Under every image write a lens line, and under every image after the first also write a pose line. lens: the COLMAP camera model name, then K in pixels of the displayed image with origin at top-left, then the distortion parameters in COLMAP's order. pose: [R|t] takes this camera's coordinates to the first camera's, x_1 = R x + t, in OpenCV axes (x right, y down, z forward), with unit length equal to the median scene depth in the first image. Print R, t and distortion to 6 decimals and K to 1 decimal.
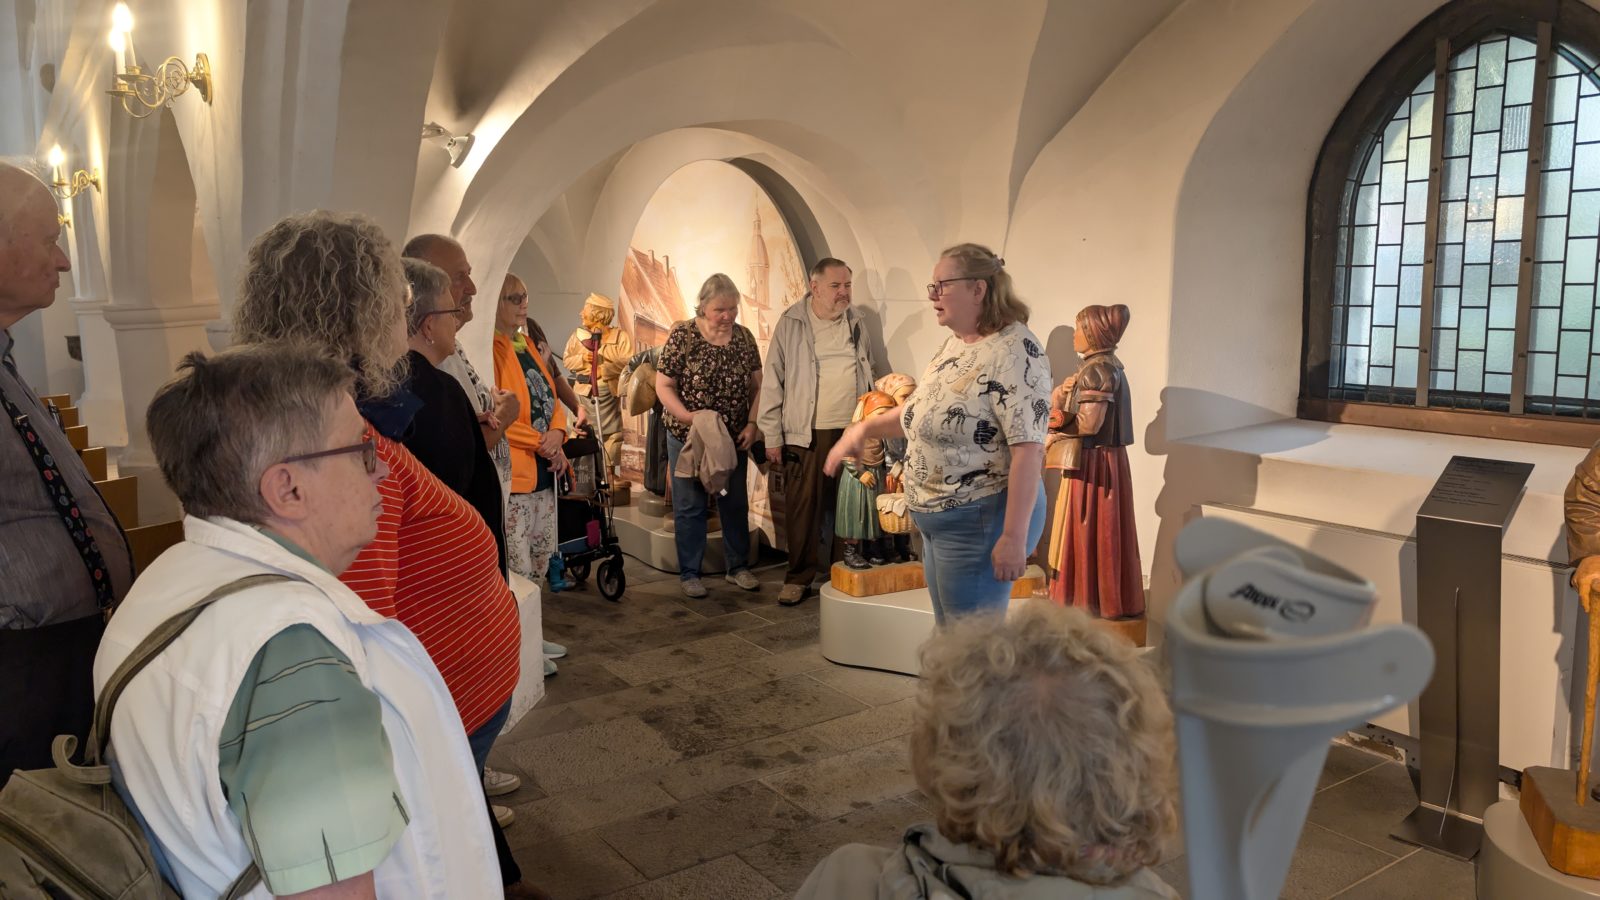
lens RADIAL K [[1160.5, 0, 796.4], [0, 1160.5, 455.5], [0, 0, 1]] dist [0.006704, 0.002883]
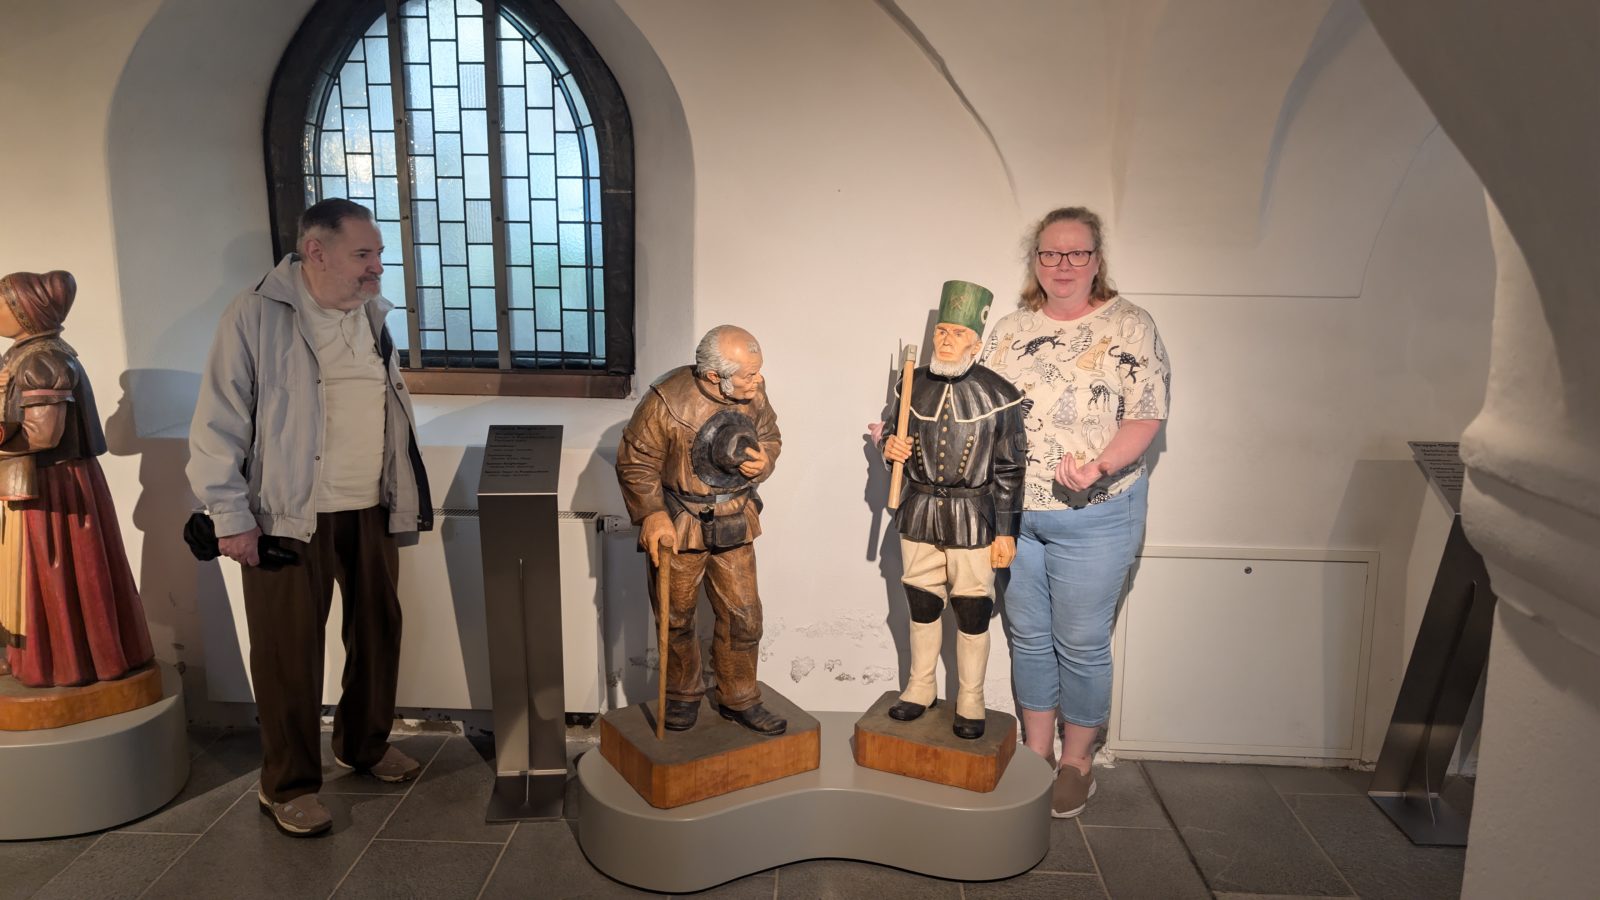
lens RADIAL K [[1160.5, 0, 796.4], [0, 1160.5, 455.5], [0, 0, 1]] dist [0.006704, 0.002883]
pose [[0.608027, -0.148342, 0.779934, -0.036518], [0.101927, 0.988845, 0.108615, -0.045518], [-0.787346, 0.013456, 0.616365, 0.163933]]
